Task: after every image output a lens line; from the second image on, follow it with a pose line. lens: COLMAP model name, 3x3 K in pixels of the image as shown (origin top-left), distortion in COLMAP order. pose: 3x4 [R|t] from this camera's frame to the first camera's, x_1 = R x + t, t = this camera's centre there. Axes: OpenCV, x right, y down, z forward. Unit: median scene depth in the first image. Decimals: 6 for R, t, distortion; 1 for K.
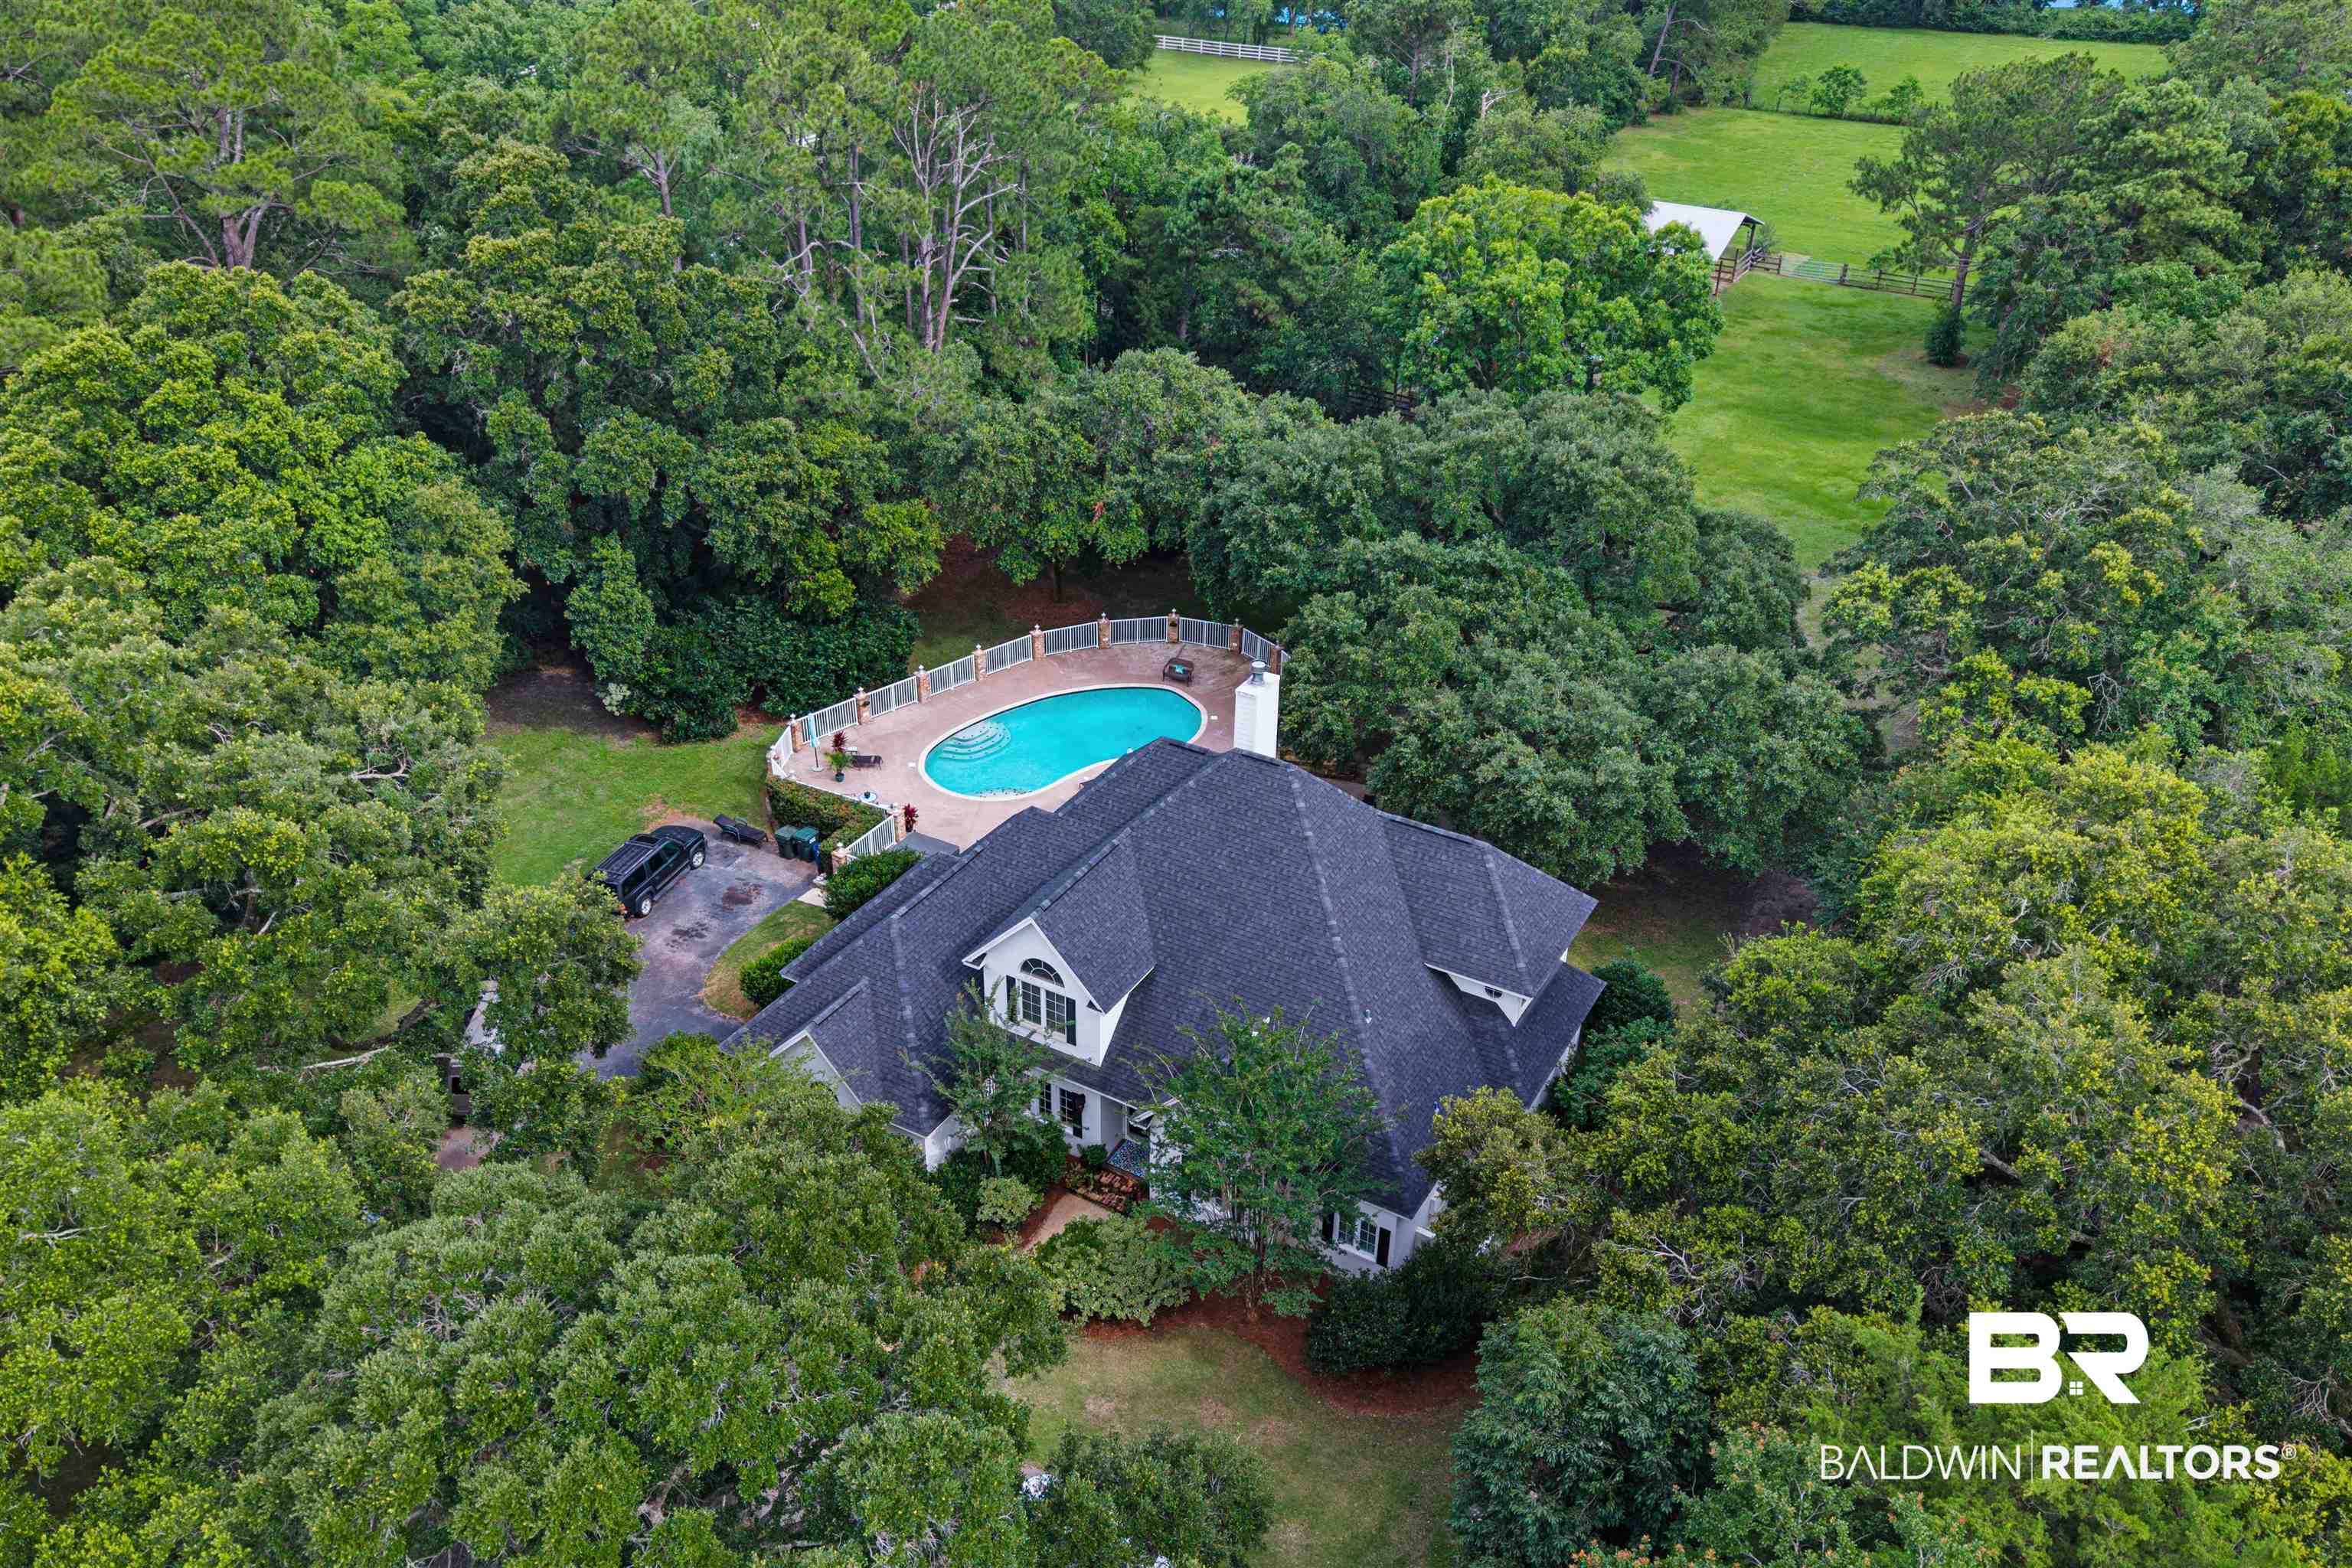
lens RADIAL K [[1655.9, 0, 1176.0], [0, 1655.9, 784.0], [0, 0, 1]] dist [0.001164, 0.000508]
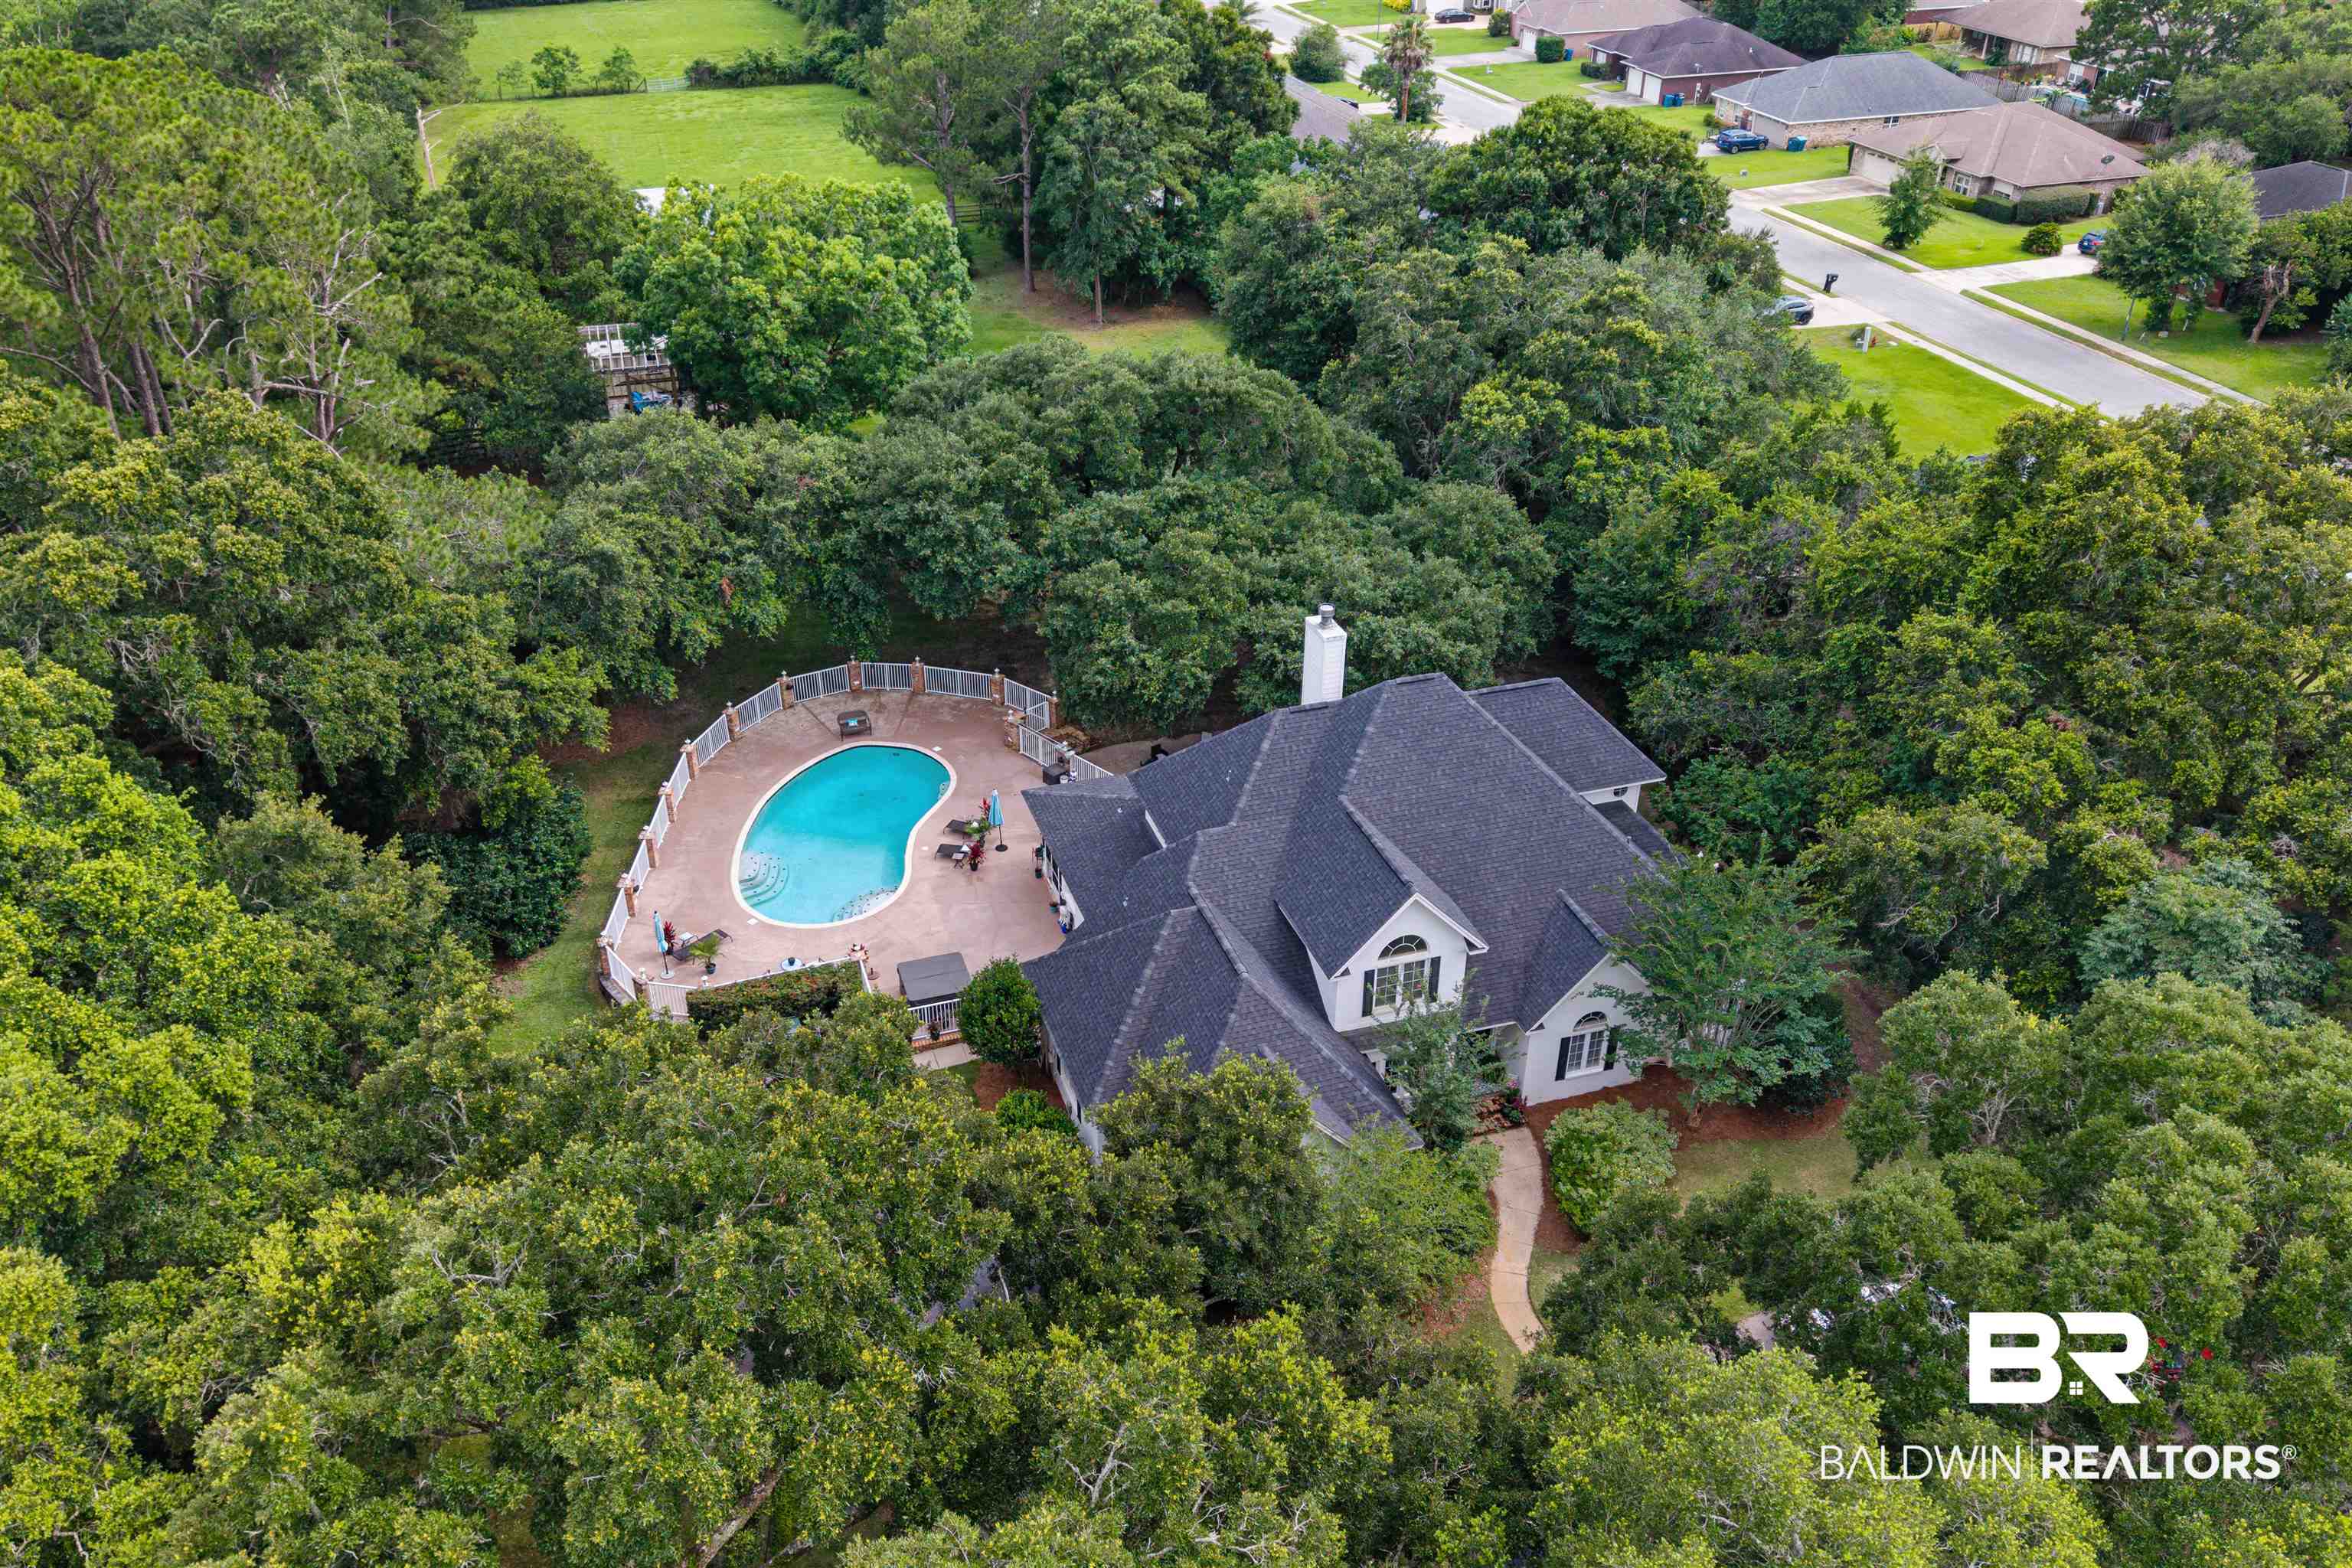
lens RADIAL K [[1624.0, 0, 1176.0], [0, 1624.0, 784.0], [0, 0, 1]] dist [0.000663, 0.000374]
pose [[0.704750, -0.401958, 0.584600, -0.492716], [0.392716, 0.907279, 0.150396, -0.122714], [-0.590848, 0.123590, 0.797260, 0.200637]]
